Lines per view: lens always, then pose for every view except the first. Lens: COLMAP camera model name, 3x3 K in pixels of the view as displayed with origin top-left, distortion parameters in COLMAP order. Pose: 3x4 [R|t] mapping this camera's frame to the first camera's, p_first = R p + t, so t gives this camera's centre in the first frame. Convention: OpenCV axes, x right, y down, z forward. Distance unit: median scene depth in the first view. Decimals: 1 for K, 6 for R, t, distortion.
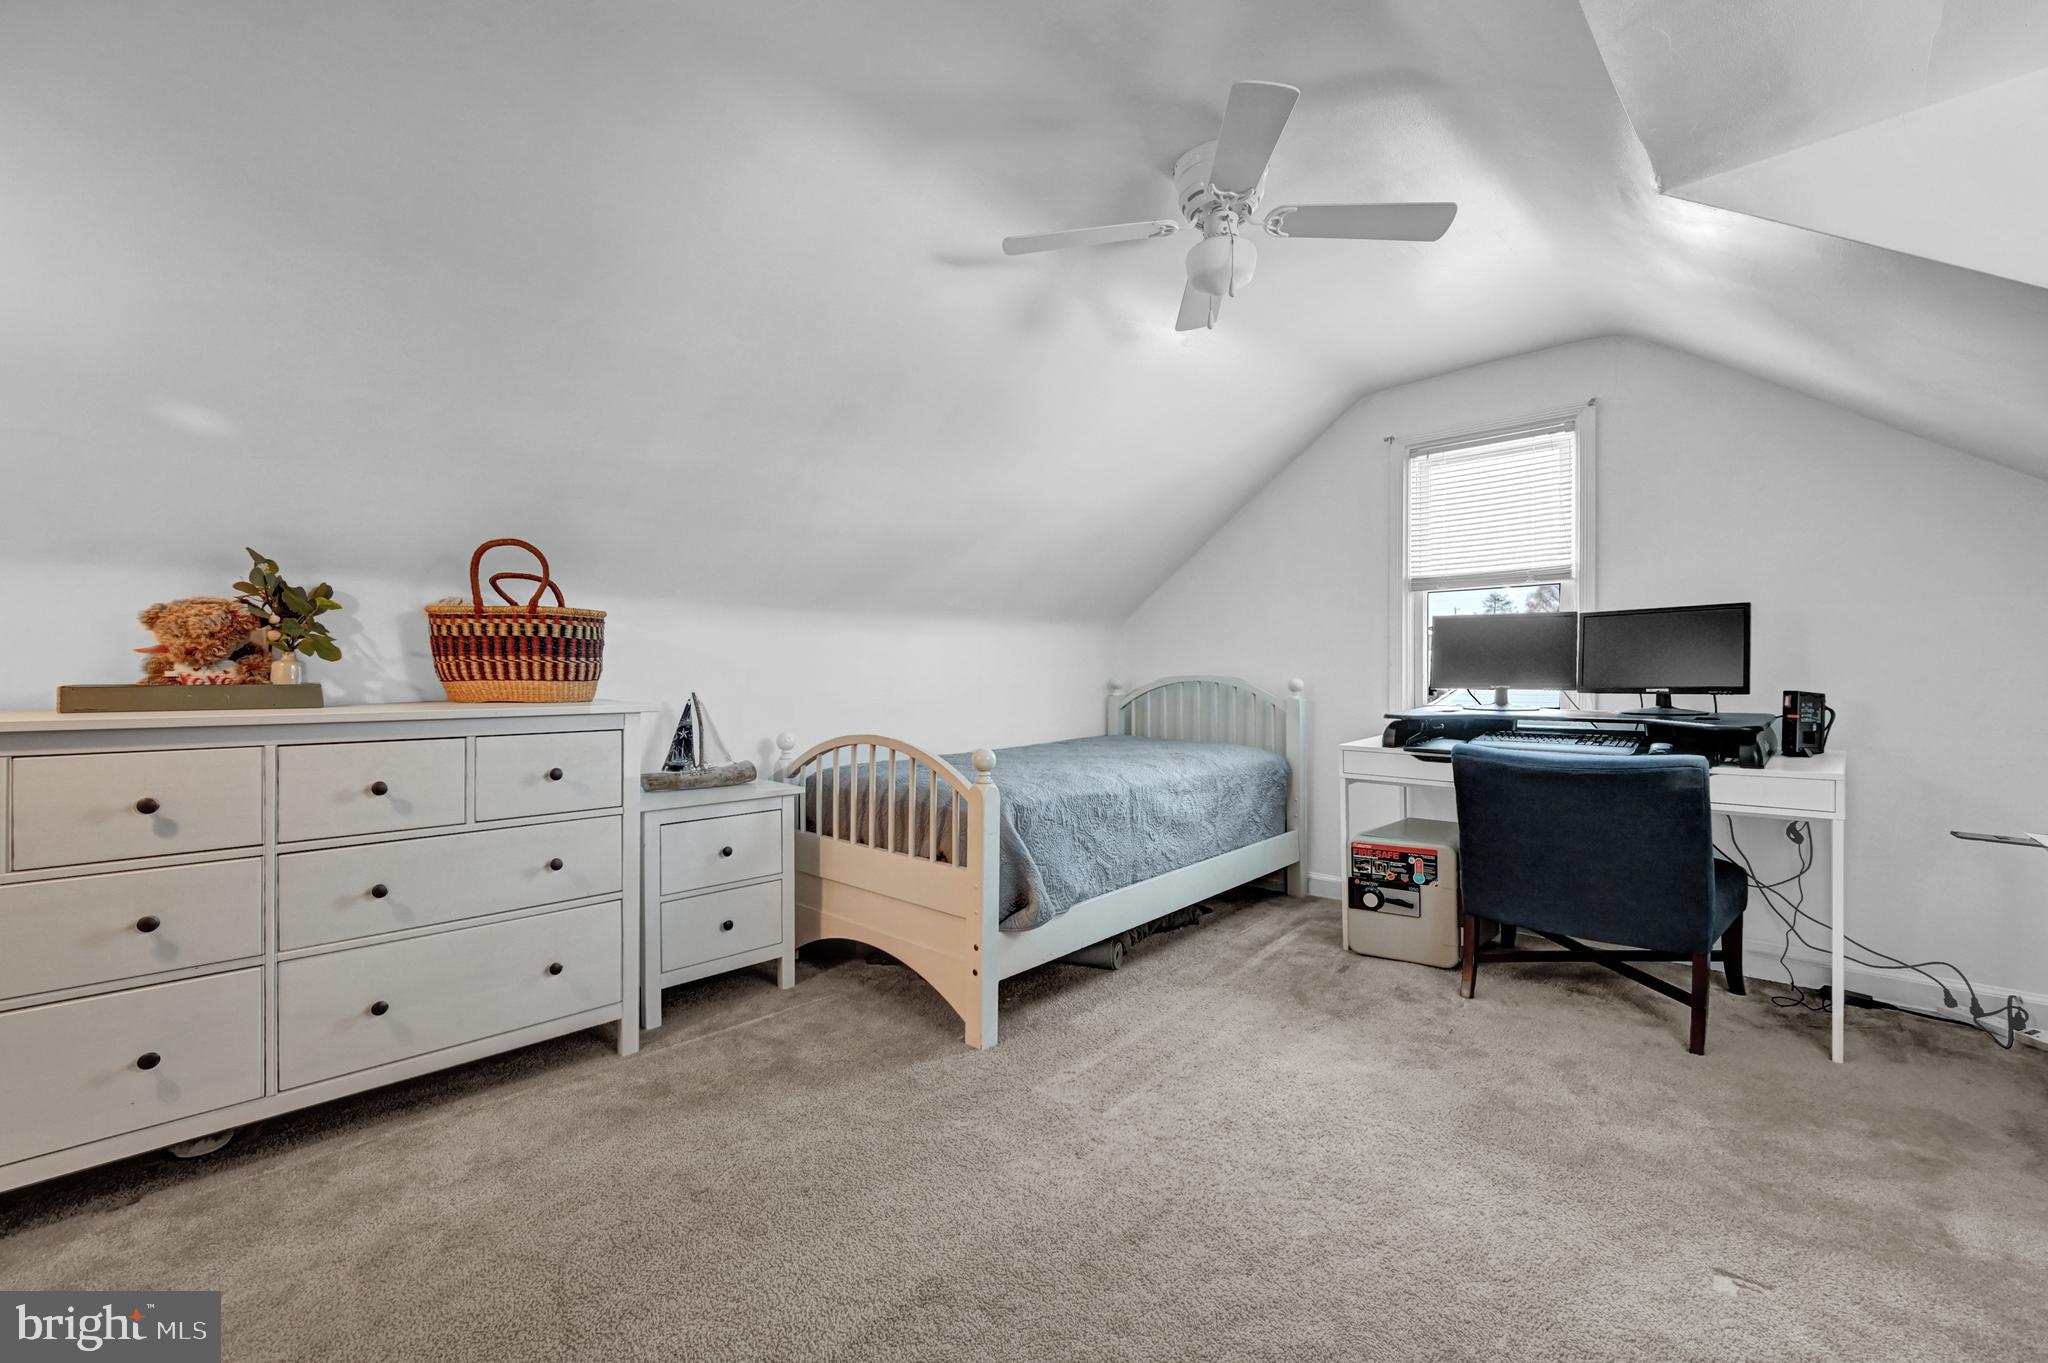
lens RADIAL K [[833.9, 0, 1026.2], [0, 833.9, 677.5], [0, 0, 1]] dist [0.000377, 0.000032]
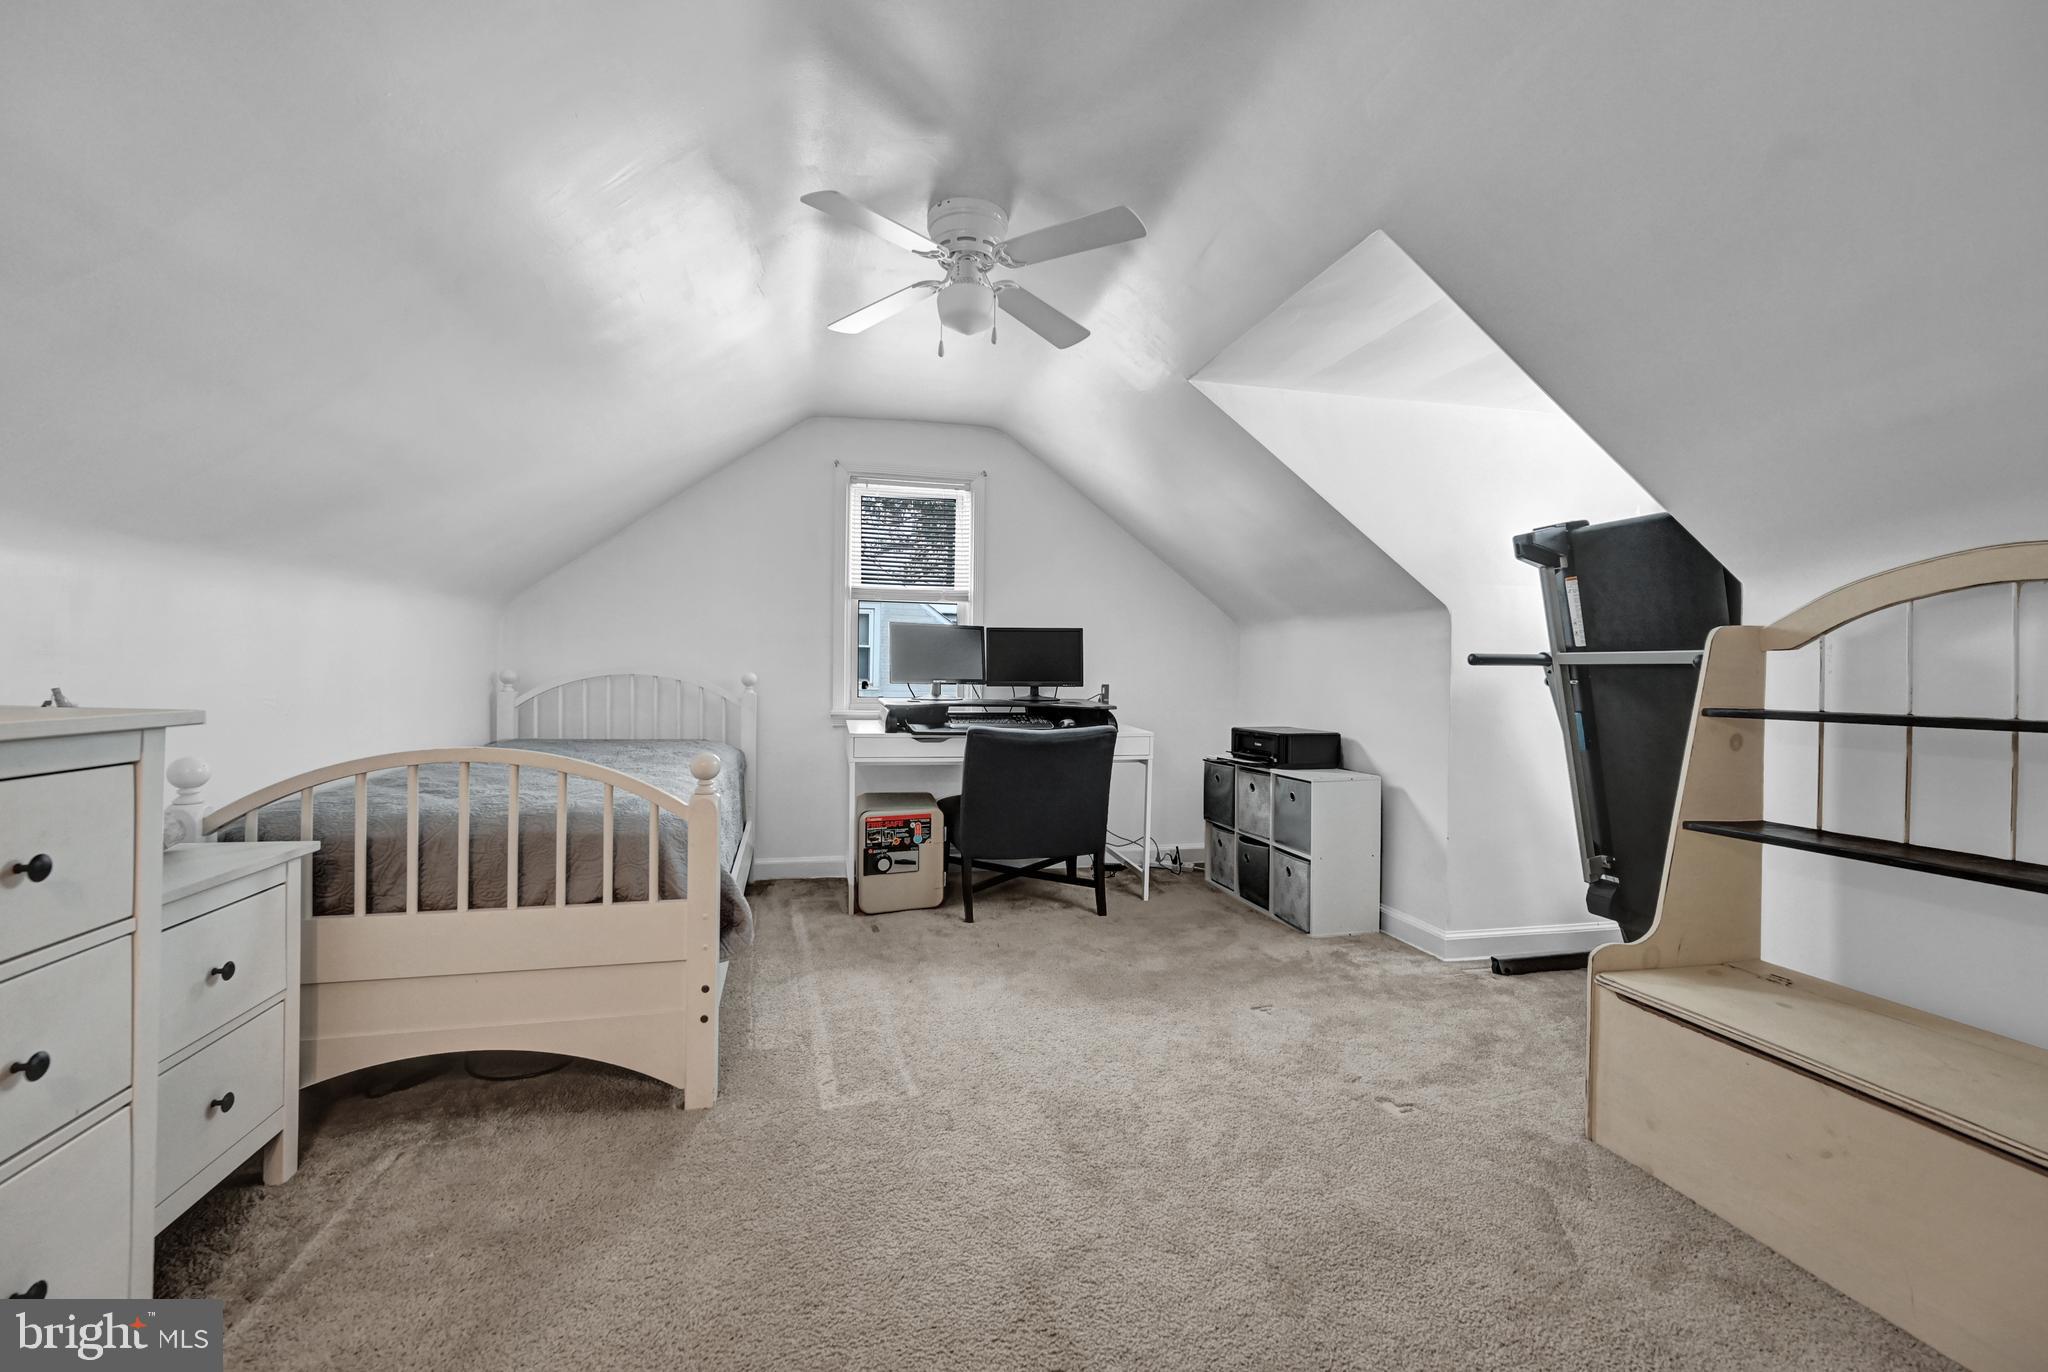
lens RADIAL K [[814.2, 0, 1024.0], [0, 814.2, 686.0], [0, 0, 1]] dist [0.001169, 0.000071]
pose [[0.558252, -0.000924, 0.829671, -0.478879], [-0.012364, 0.999879, 0.009433, 0.005333], [-0.829580, -0.015524, 0.558173, 0.237748]]
